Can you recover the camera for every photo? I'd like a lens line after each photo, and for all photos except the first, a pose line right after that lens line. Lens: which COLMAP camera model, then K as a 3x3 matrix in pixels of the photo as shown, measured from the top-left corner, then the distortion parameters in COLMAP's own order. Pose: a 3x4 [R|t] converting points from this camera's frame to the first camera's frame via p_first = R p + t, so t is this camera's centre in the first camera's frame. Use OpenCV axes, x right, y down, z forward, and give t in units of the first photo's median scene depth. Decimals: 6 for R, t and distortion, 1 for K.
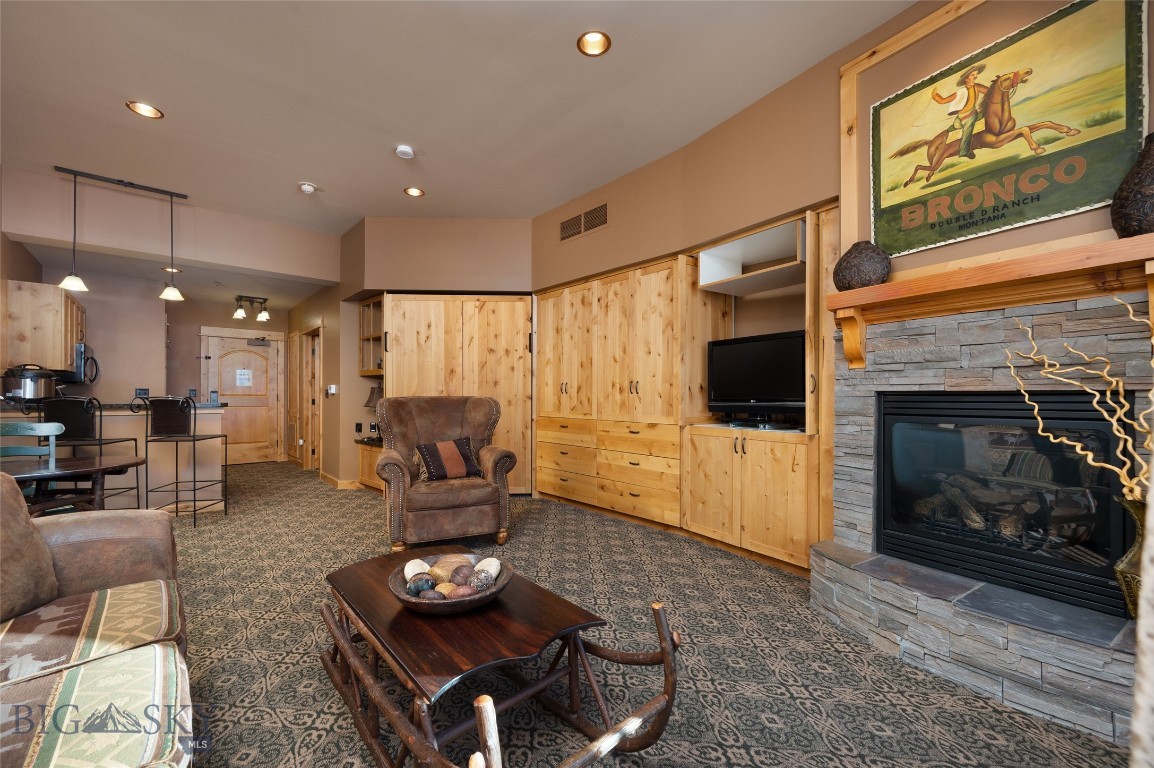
lens RADIAL K [[449.0, 0, 561.8], [0, 449.0, 395.0], [0, 0, 1]] dist [-0.000799, 0.000044]
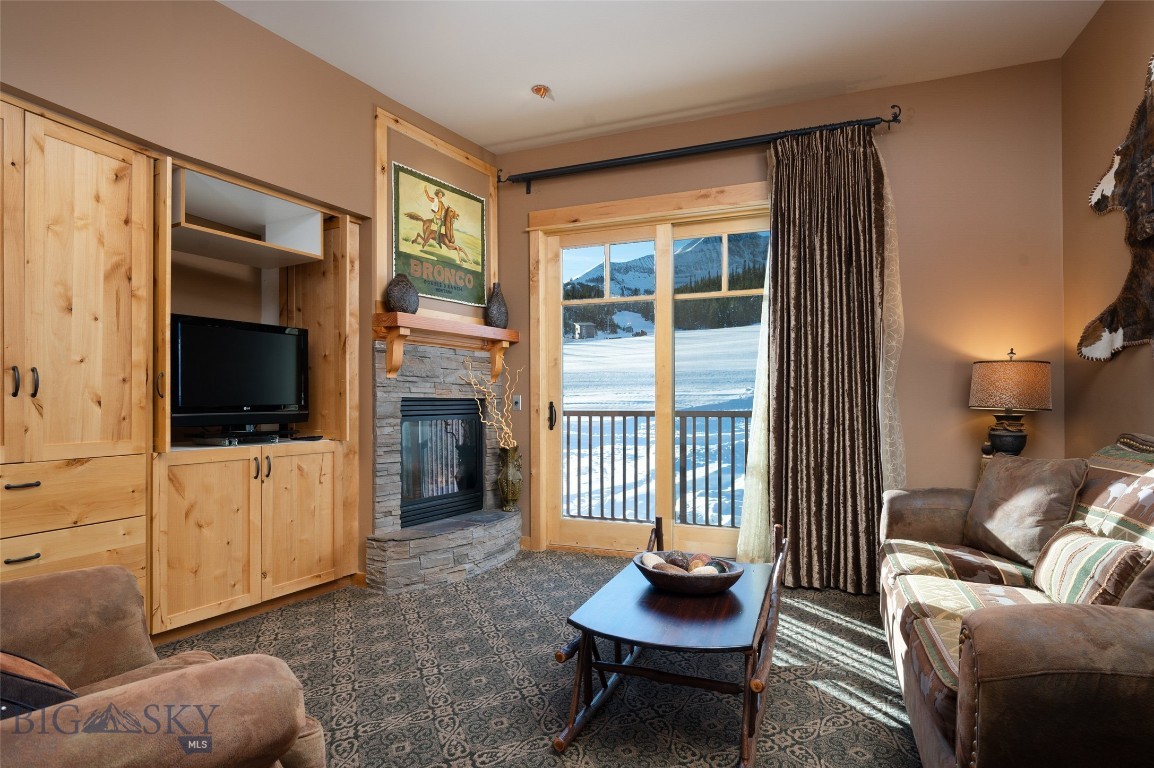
lens RADIAL K [[584.9, 0, 572.9], [0, 584.9, 403.8], [0, 0, 1]] dist [0.000211, 0.000268]
pose [[-0.438356, 0.001848, 0.898800, -0.936612], [0.004029, 0.999992, -0.000090, 0.010578], [-0.898793, 0.003582, -0.438359, 1.255704]]
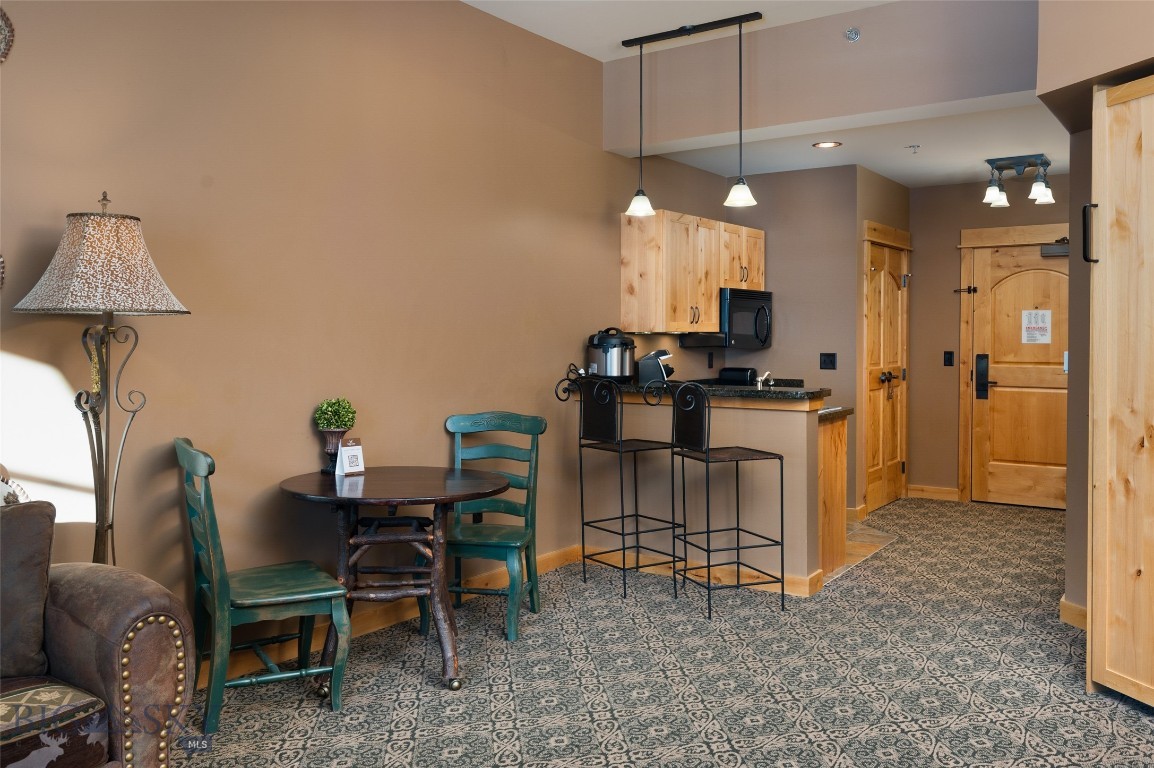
lens RADIAL K [[899.8, 0, 576.3], [0, 899.8, 359.1], [0, 0, 1]] dist [0.045615, 0.005590]
pose [[0.245626, 0.017921, -0.969199, 0.380617], [-0.000262, 0.999830, 0.018421, -0.074894], [0.969365, -0.004271, 0.245589, 0.989380]]
